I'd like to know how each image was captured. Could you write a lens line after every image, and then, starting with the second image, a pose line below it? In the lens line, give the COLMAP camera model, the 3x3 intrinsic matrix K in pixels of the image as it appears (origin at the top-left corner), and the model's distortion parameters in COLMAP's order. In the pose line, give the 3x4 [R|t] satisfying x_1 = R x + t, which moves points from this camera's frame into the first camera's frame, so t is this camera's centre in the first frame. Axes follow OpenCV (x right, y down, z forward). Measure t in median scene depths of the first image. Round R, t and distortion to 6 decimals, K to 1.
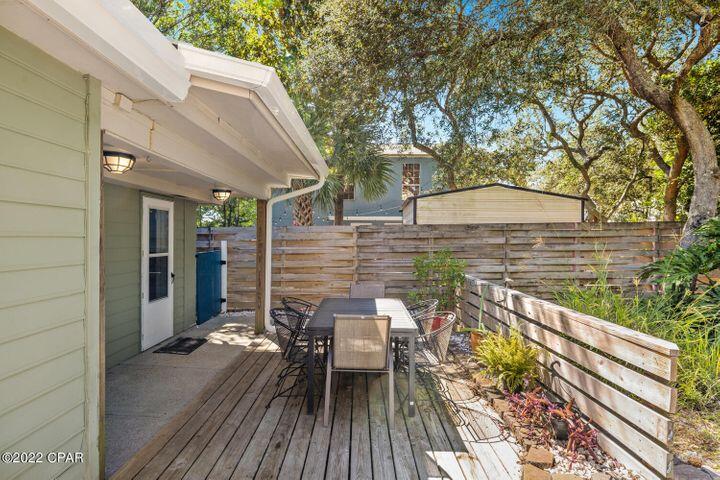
lens RADIAL K [[385.9, 0, 360.0], [0, 385.9, 240.1], [0, 0, 1]] dist [0.000864, 0.000889]
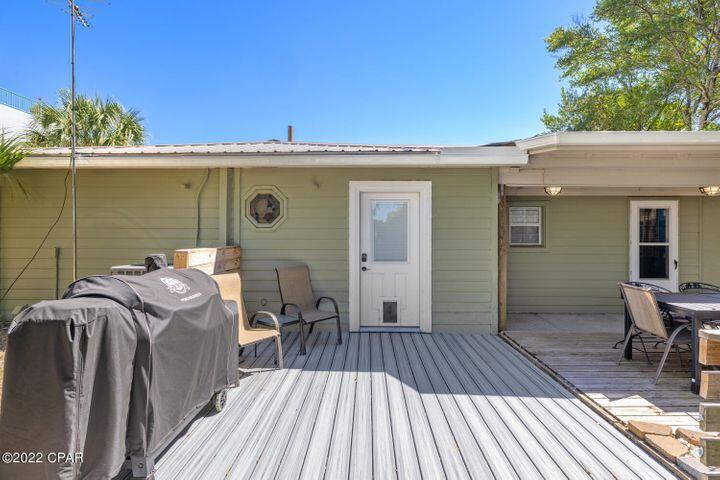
lens RADIAL K [[342.7, 0, 361.2], [0, 342.7, 236.8], [0, 0, 1]] dist [0.002488, 0.000041]
pose [[-0.021633, 0.002650, -0.999762, 0.672923], [-0.009031, 0.999955, 0.002846, 0.020626], [0.999725, 0.009091, -0.021608, 0.064138]]
